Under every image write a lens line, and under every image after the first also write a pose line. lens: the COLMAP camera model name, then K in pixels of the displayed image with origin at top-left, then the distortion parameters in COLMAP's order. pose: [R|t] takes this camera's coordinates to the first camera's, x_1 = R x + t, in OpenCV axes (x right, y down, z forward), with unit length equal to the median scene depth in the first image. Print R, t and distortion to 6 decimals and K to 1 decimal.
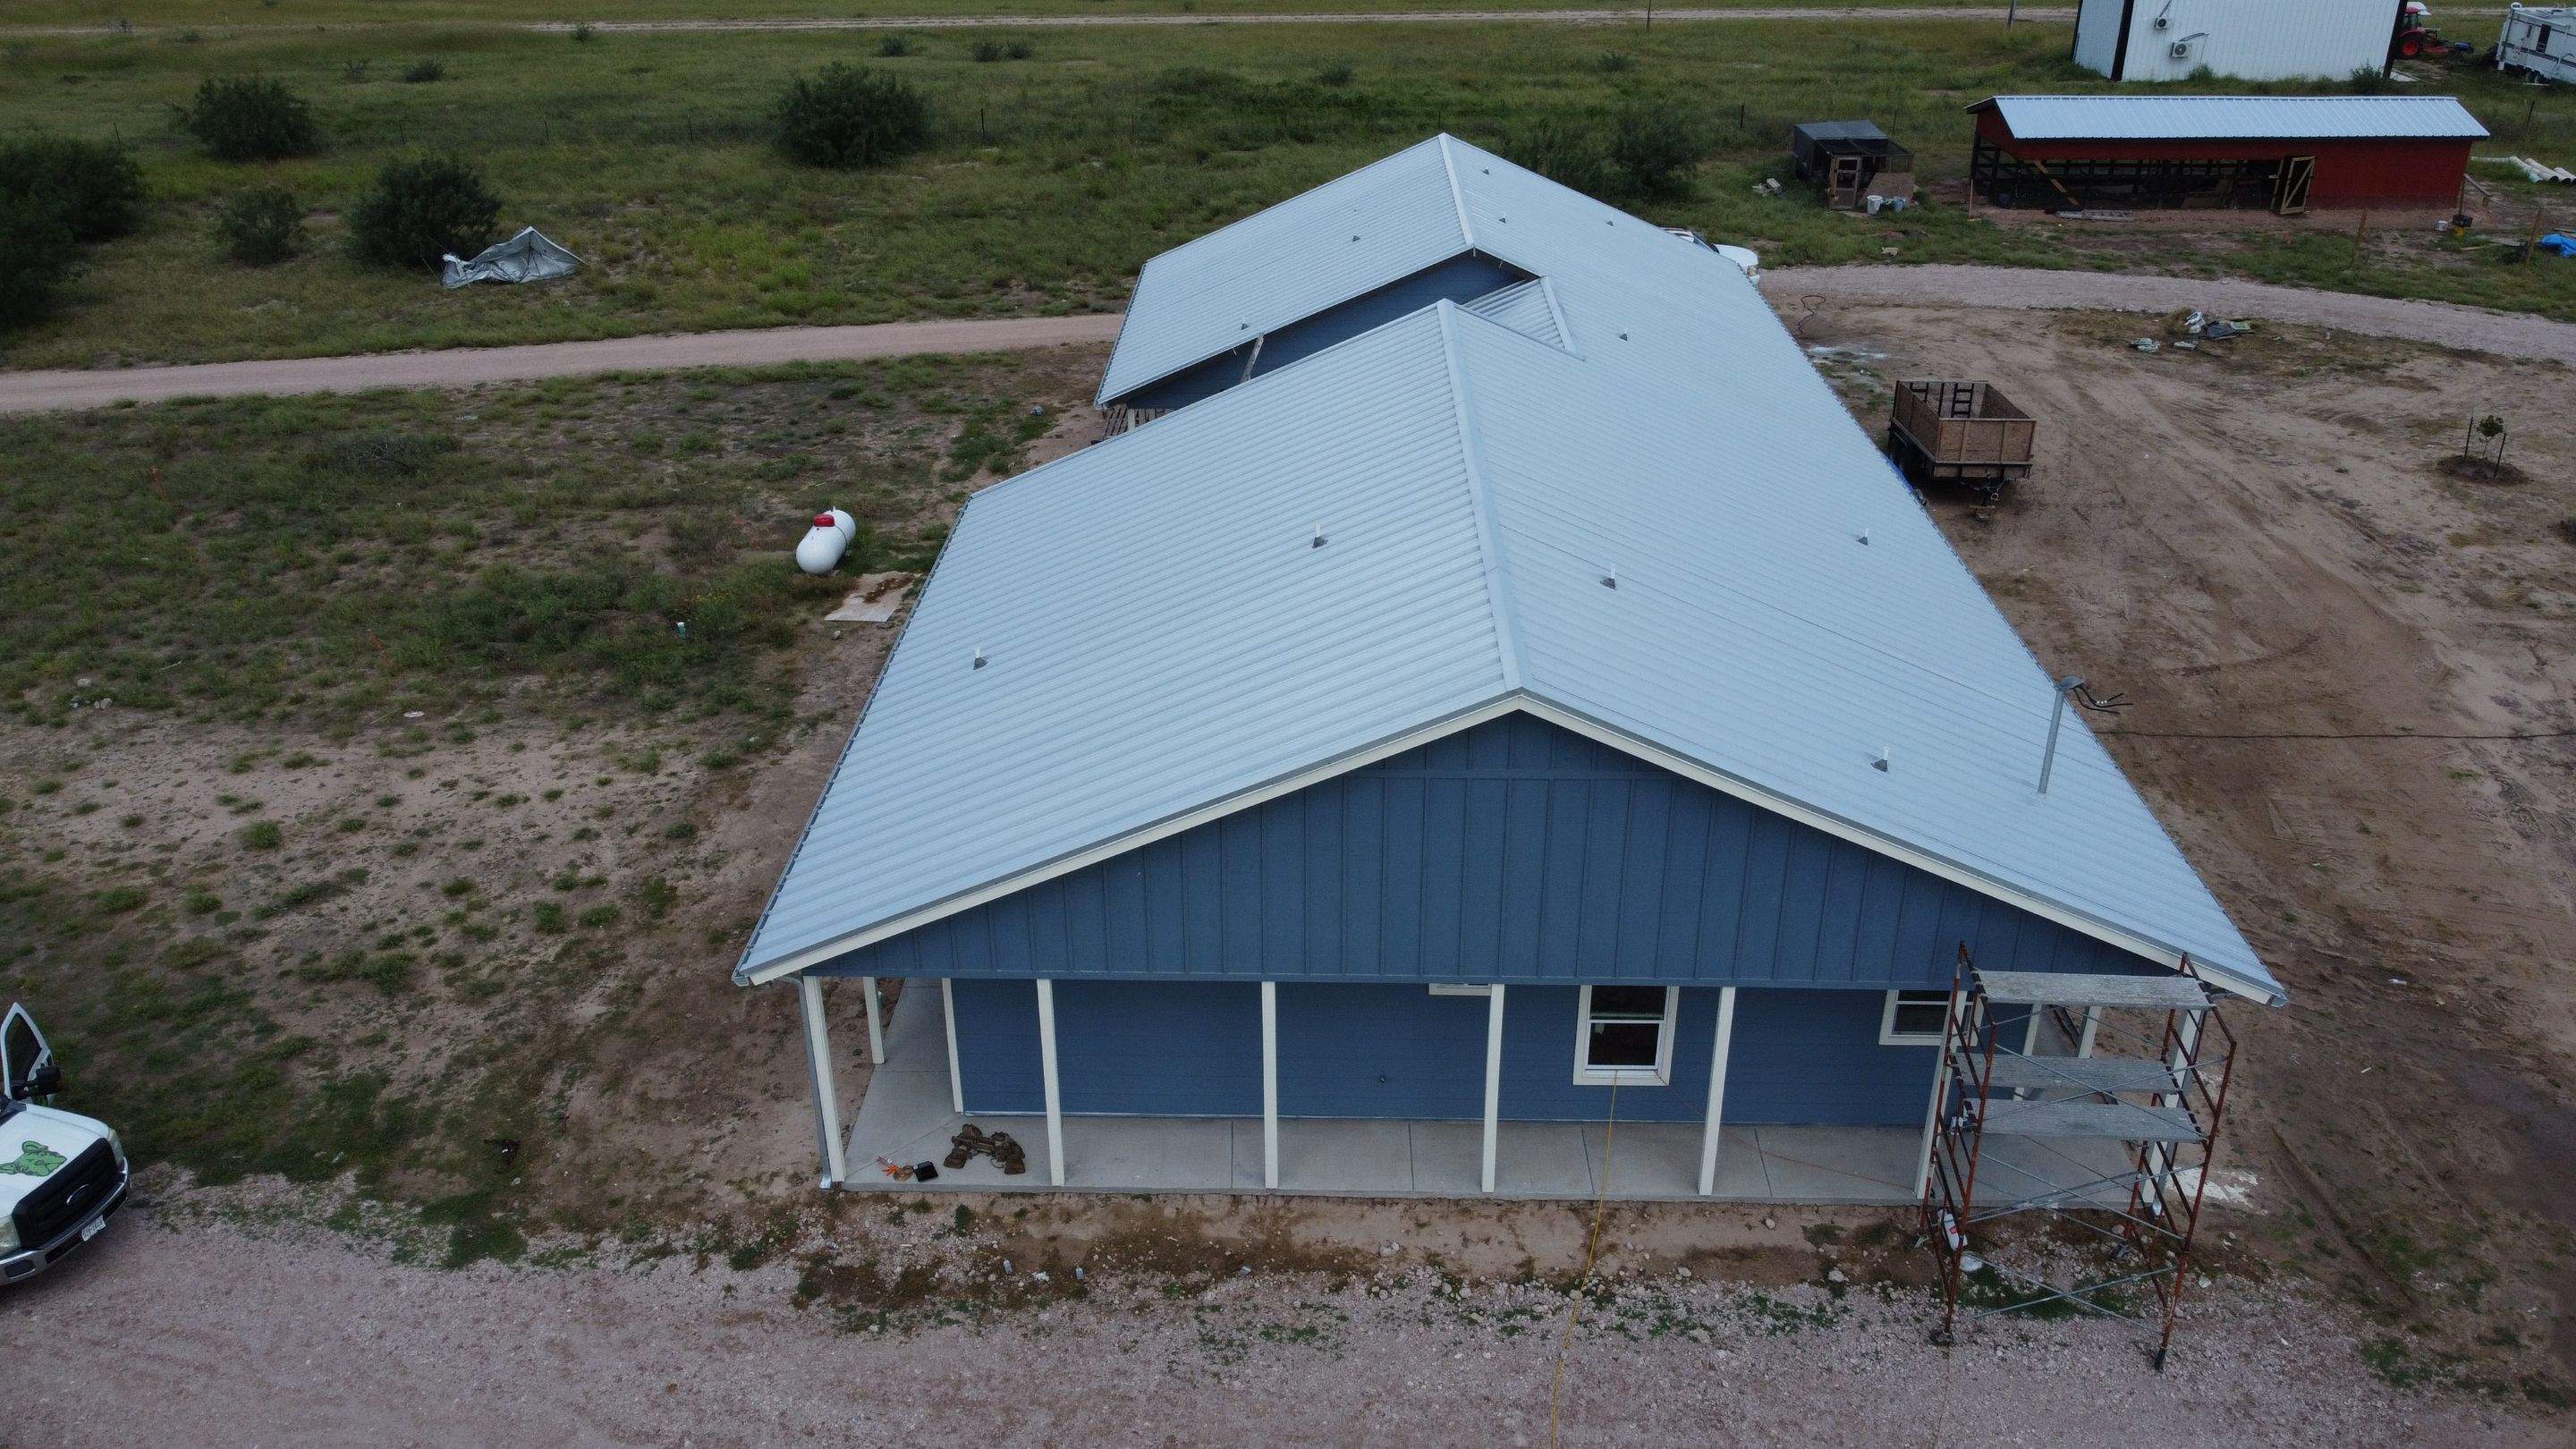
lens RADIAL K [[1955.0, 0, 1279.9], [0, 1955.0, 741.2], [0, 0, 1]] dist [0.000667, -0.011012]
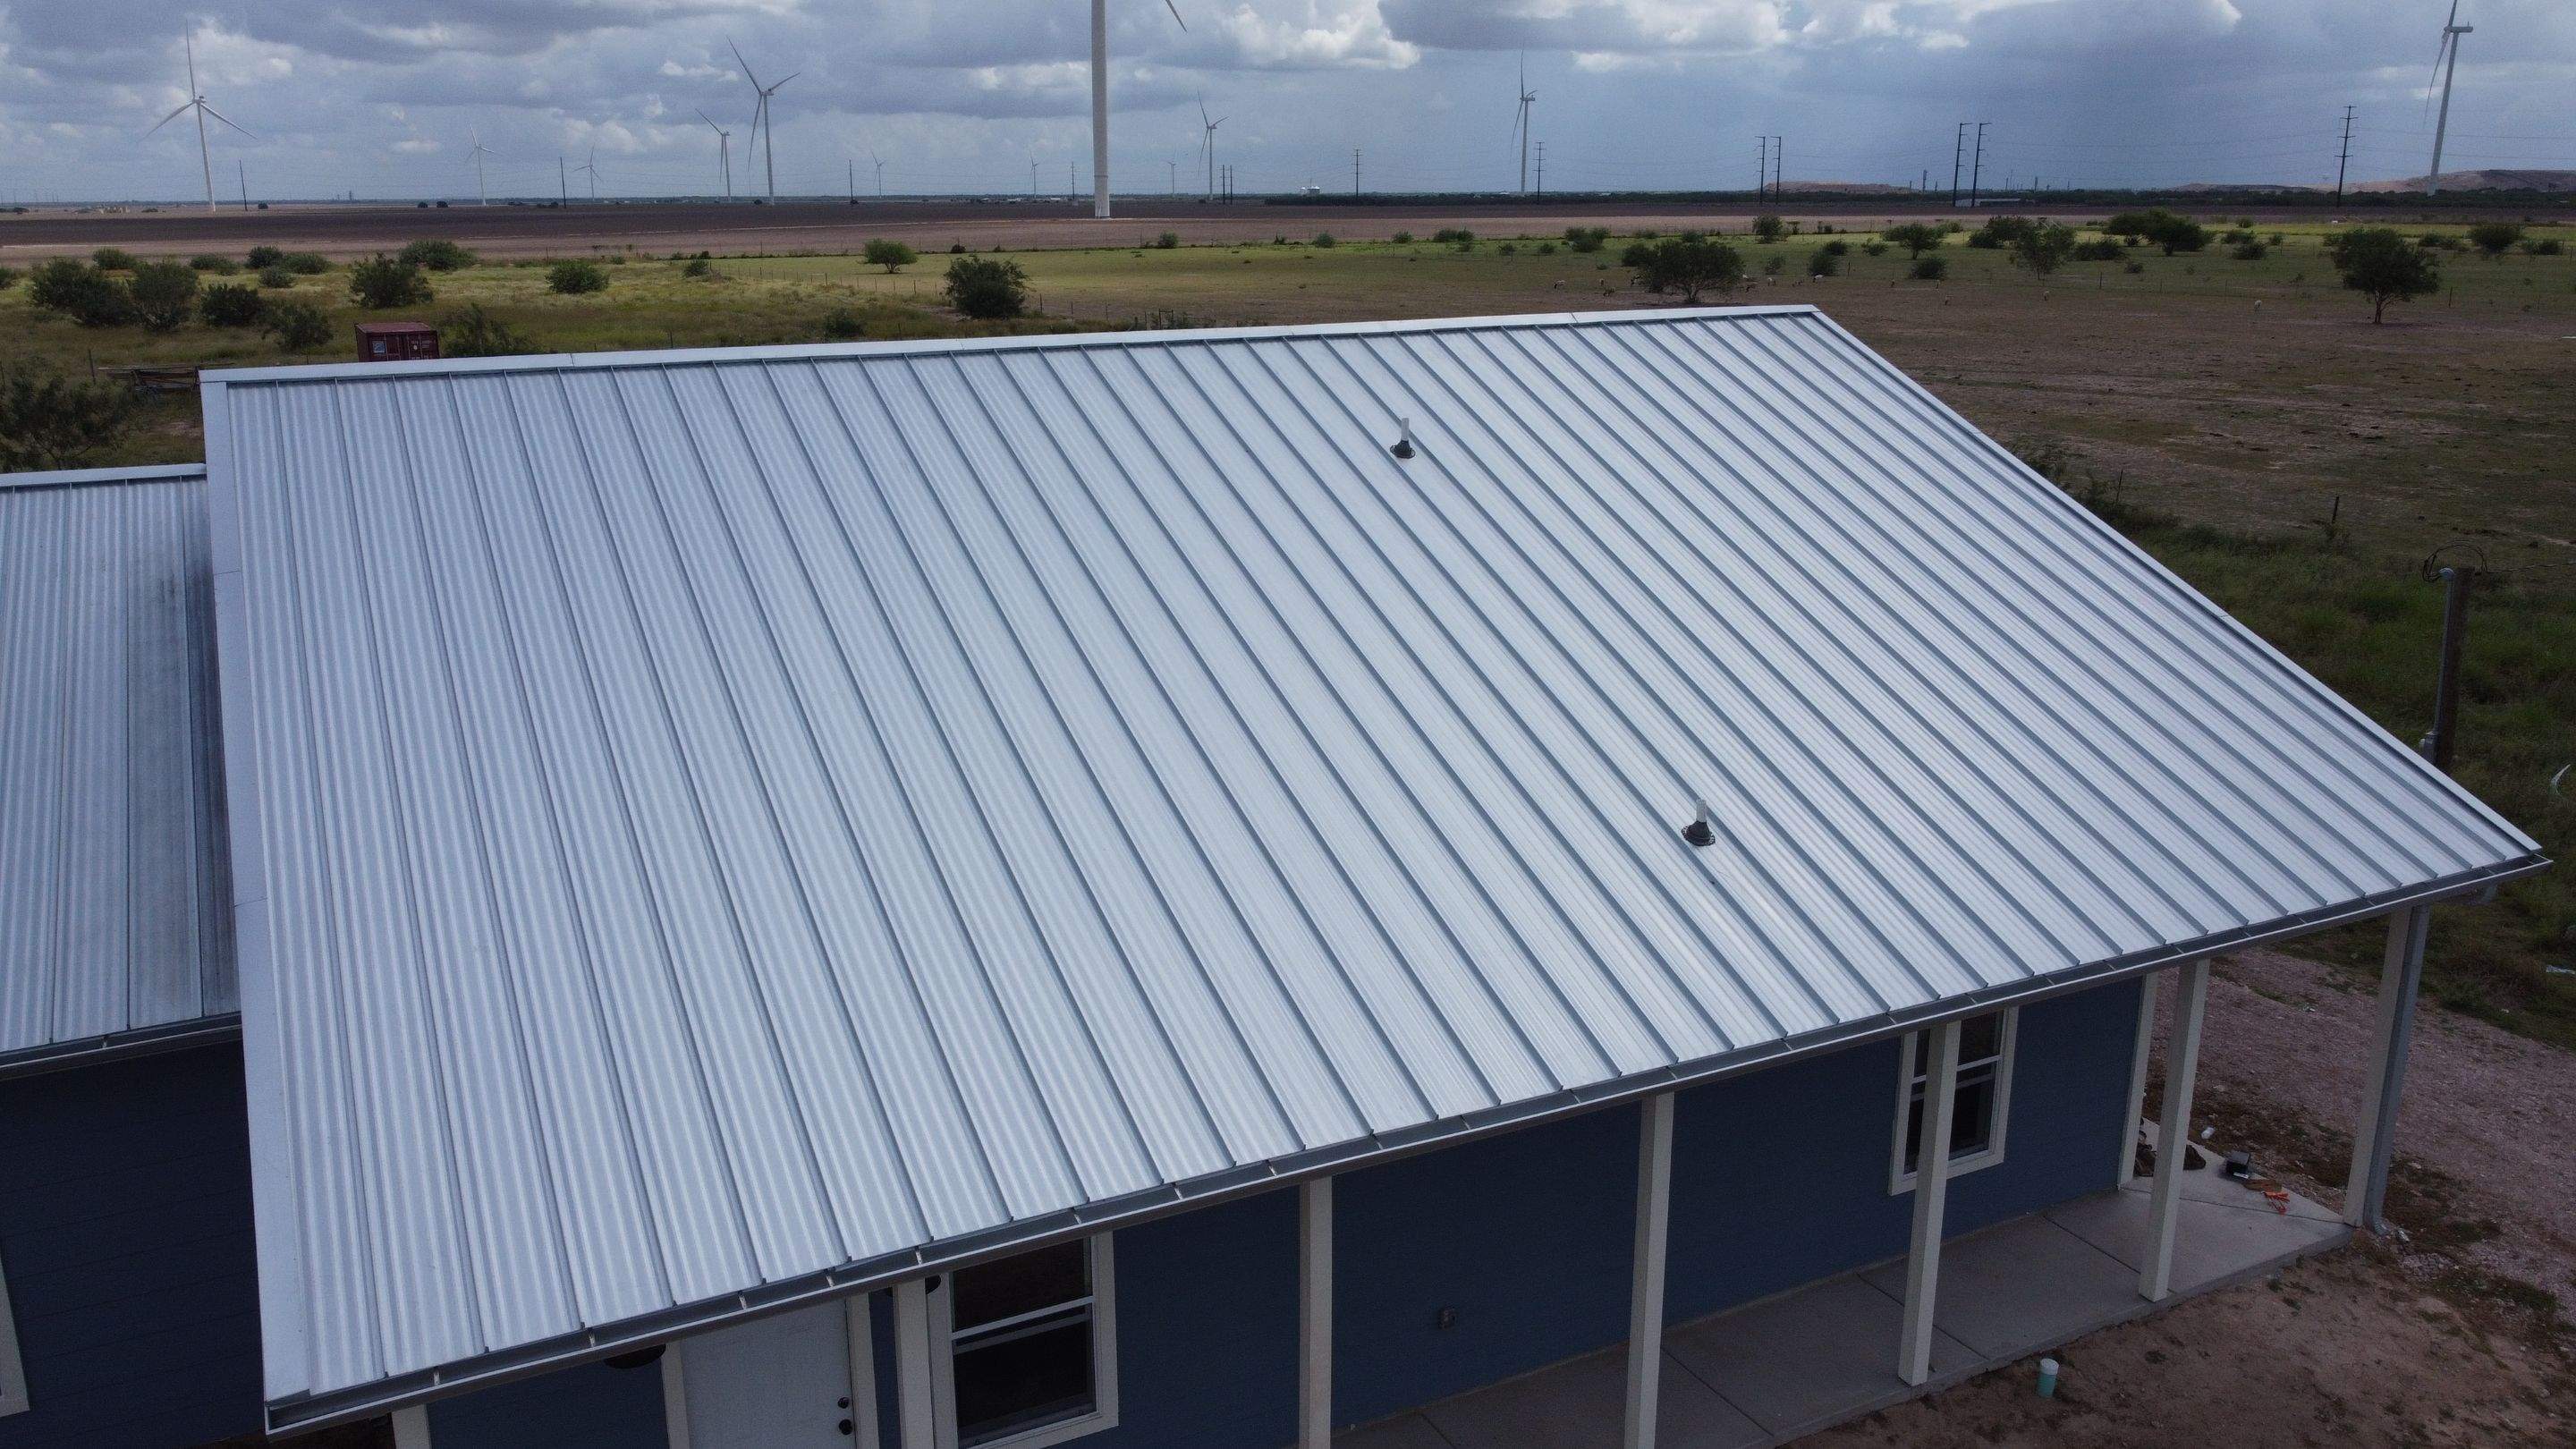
lens RADIAL K [[1955.0, 0, 1278.0], [0, 1955.0, 719.7], [0, 0, 1]] dist [0.000667, -0.011012]
pose [[-0.469716, -0.224668, 0.853751, -0.487950], [0.411219, 0.800073, 0.436786, -0.301272], [-0.781195, 0.556244, -0.283420, 1.150787]]
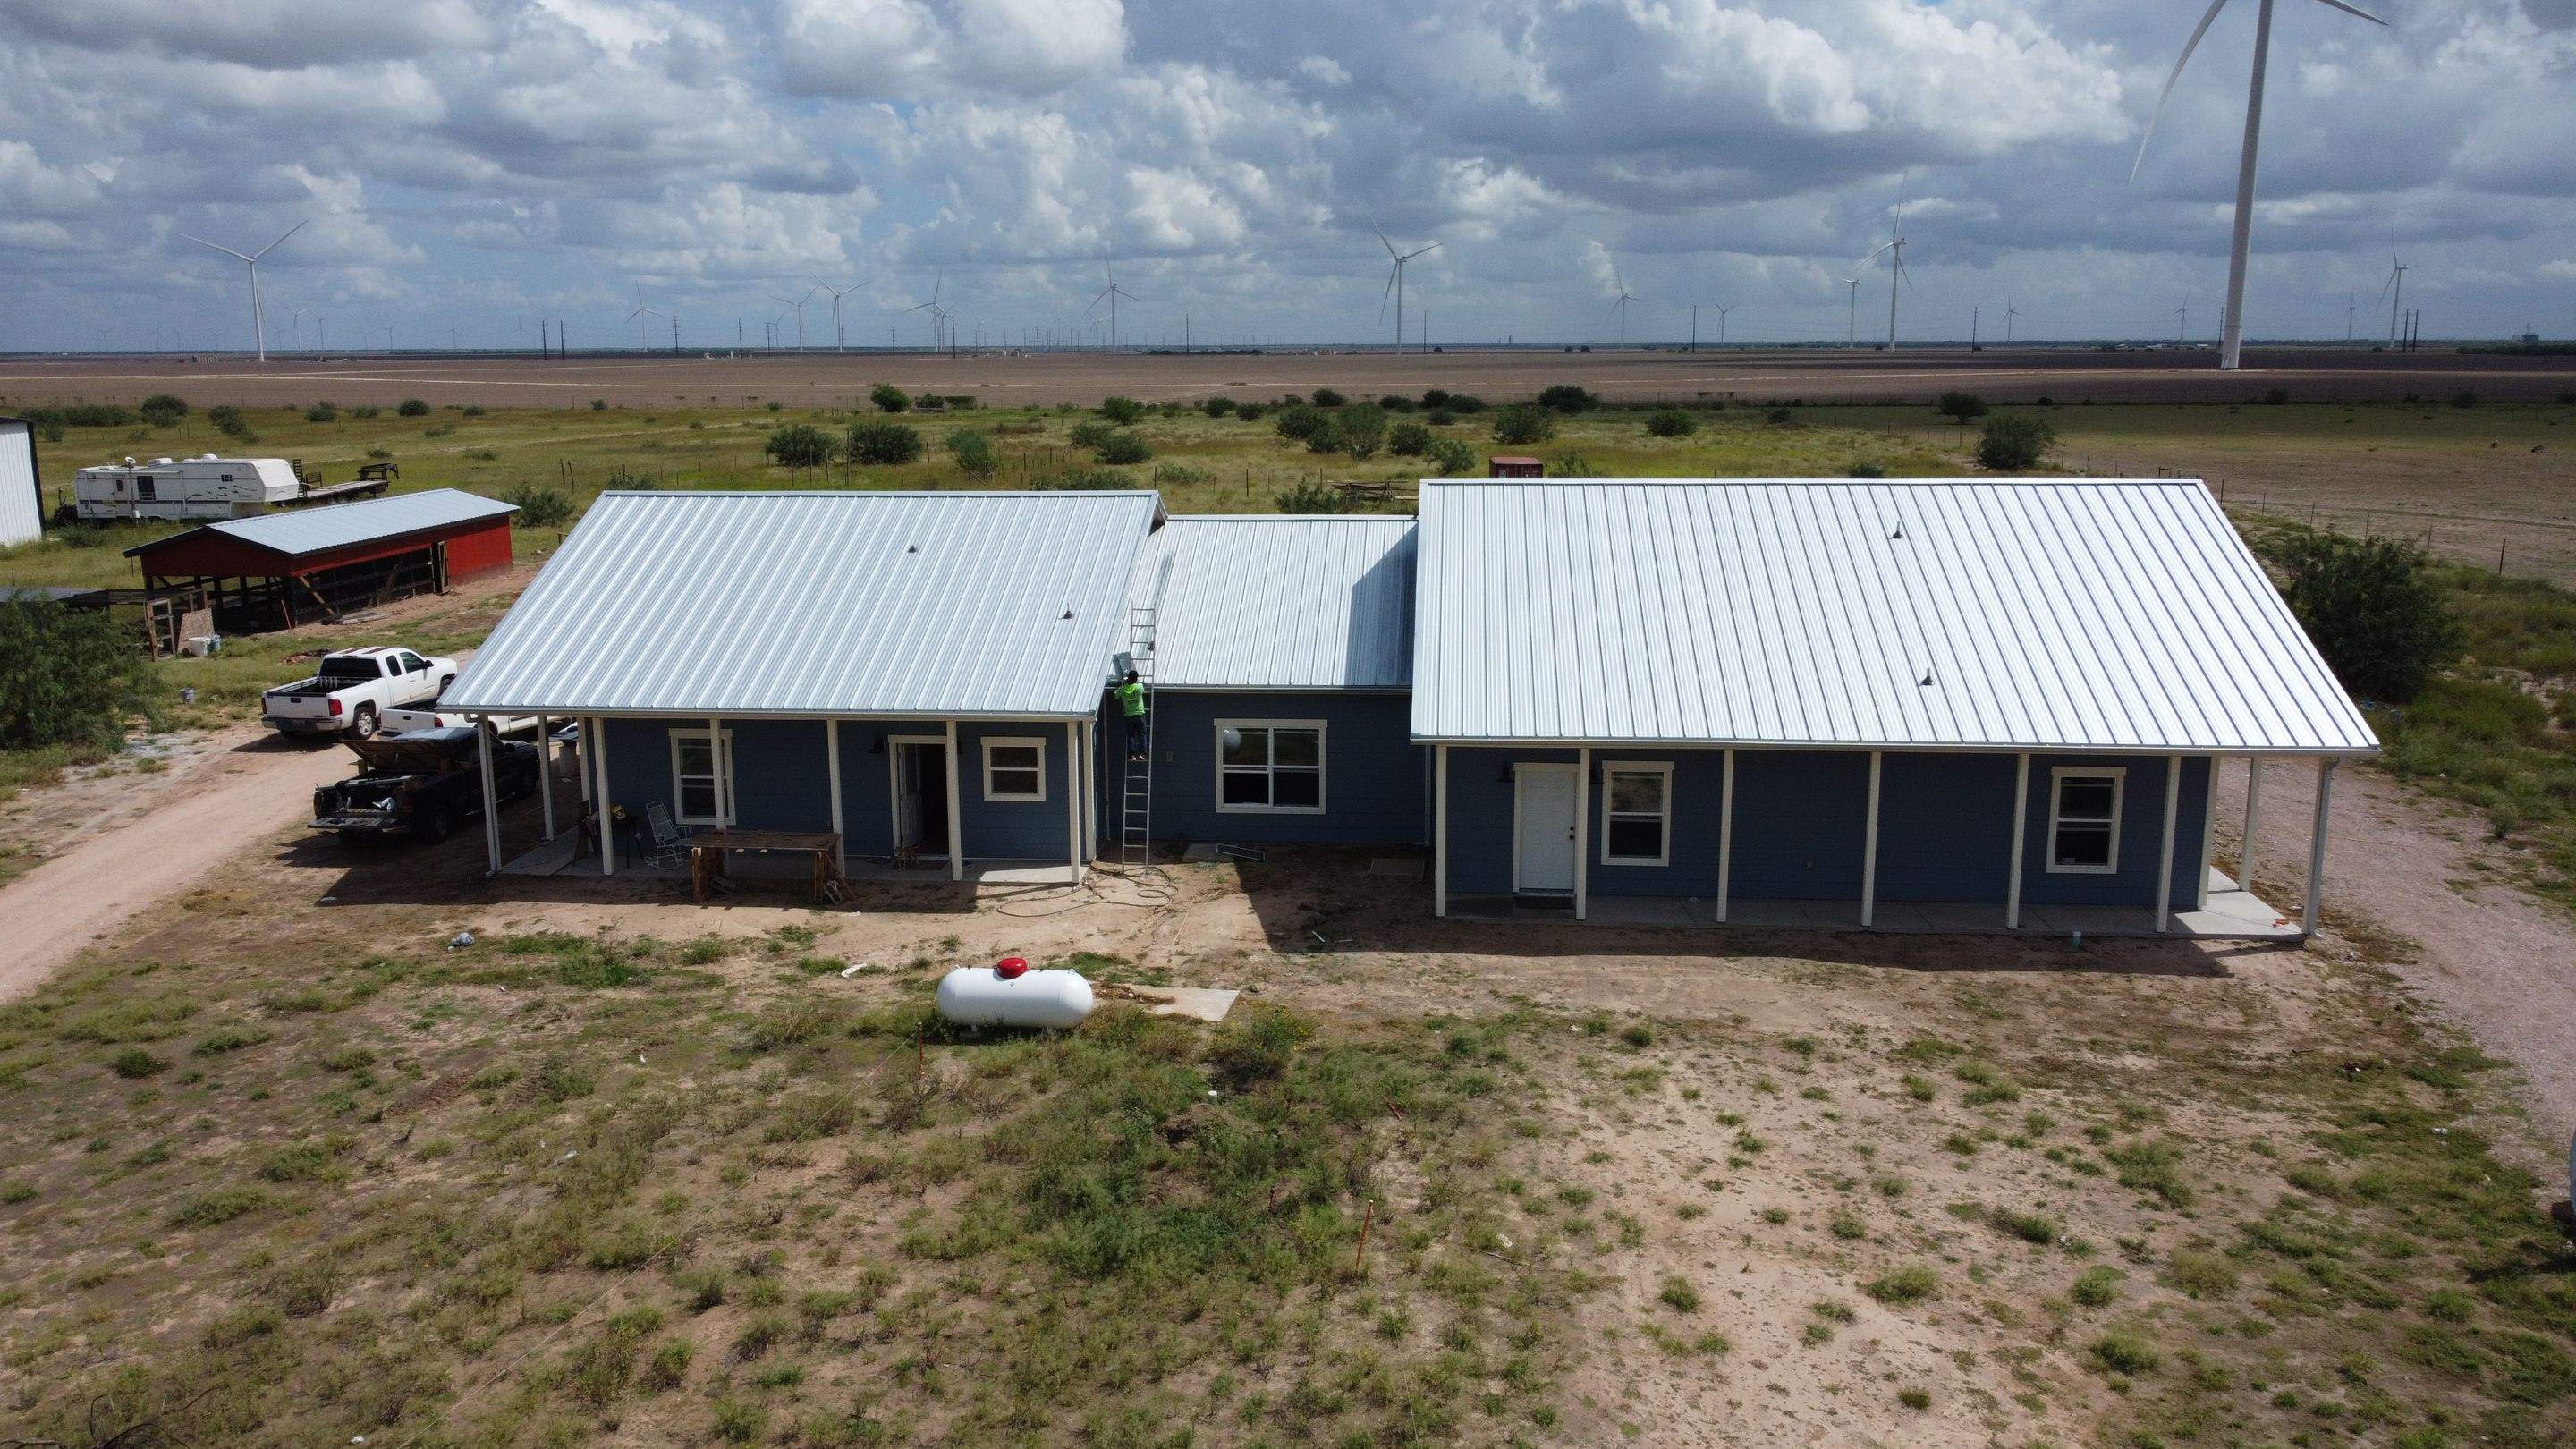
lens RADIAL K [[1955.0, 0, 1276.2], [0, 1955.0, 733.5], [0, 0, 1]] dist [0.000667, -0.011012]
pose [[0.057537, -0.193545, 0.979403, -1.314086], [0.461541, 0.875054, 0.145810, -0.358997], [-0.885251, 0.443645, 0.139677, 1.152194]]
